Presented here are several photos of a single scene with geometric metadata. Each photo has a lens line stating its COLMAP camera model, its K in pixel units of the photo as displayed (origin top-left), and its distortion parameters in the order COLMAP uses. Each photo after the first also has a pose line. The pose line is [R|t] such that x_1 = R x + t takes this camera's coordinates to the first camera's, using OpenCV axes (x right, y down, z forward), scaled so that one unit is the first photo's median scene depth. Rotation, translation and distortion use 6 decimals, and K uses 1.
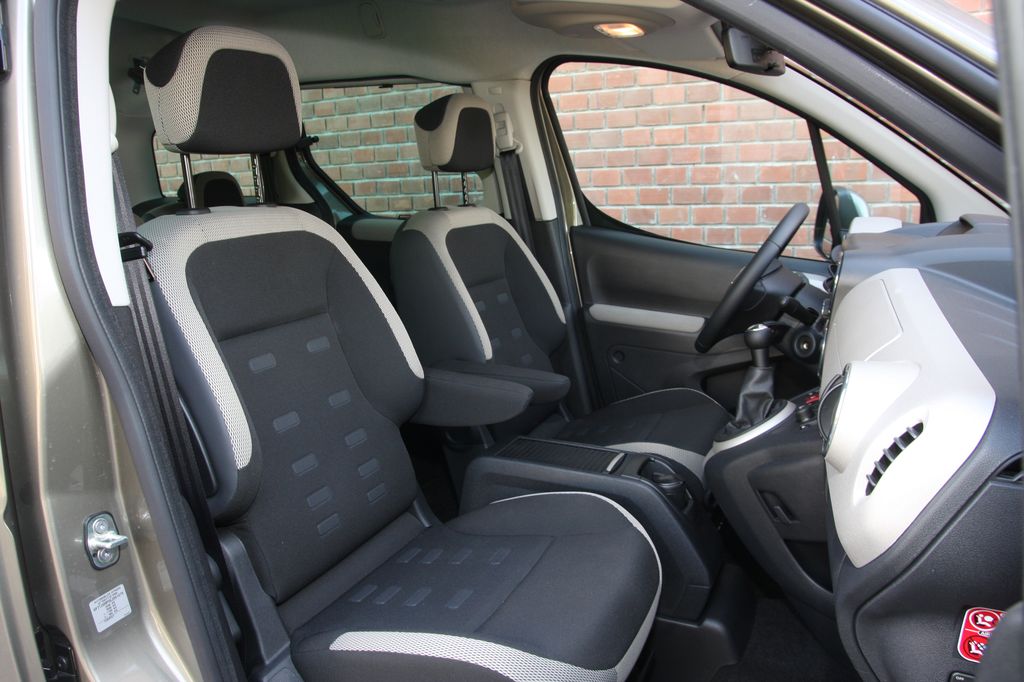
lens RADIAL K [[782.7, 0, 512.0], [0, 782.7, 341.0], [0, 0, 1]] dist [-0.134455, 0.099884]
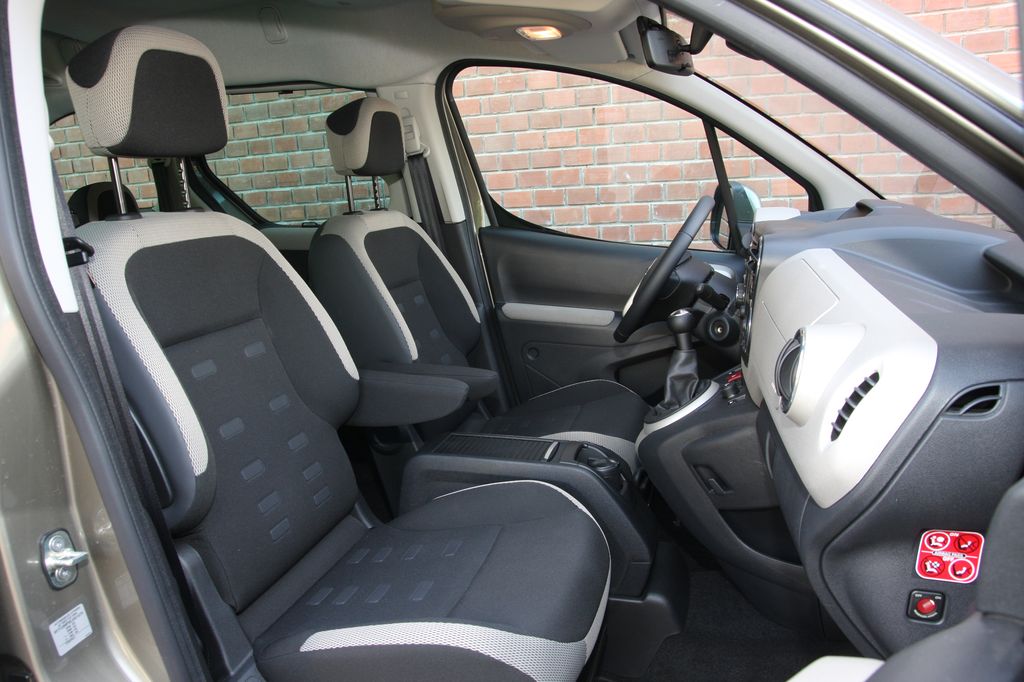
lens RADIAL K [[788.0, 0, 512.0], [0, 788.0, 341.0], [0, 0, 1]] dist [-0.132488, 0.107160]
pose [[0.987473, -0.050003, 0.149655, -0.071649], [0.051777, 0.998627, -0.007978, 0.017608], [-0.149051, 0.015627, 0.988706, -0.025058]]
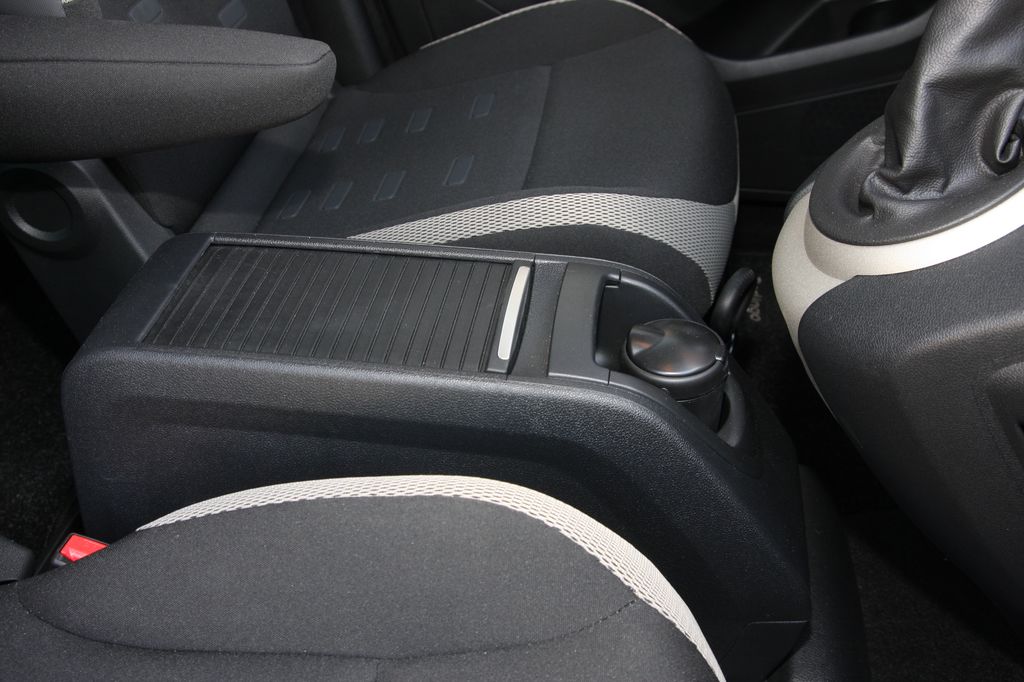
lens RADIAL K [[1031.2, 0, 512.0], [0, 1031.2, 341.0], [0, 0, 1]] dist [-0.010259, -0.007840]
pose [[0.964856, -0.171586, 0.199027, 0.044341], [0.072893, 0.902428, 0.424629, -0.022313], [-0.252468, -0.395198, 0.883220, 0.646011]]
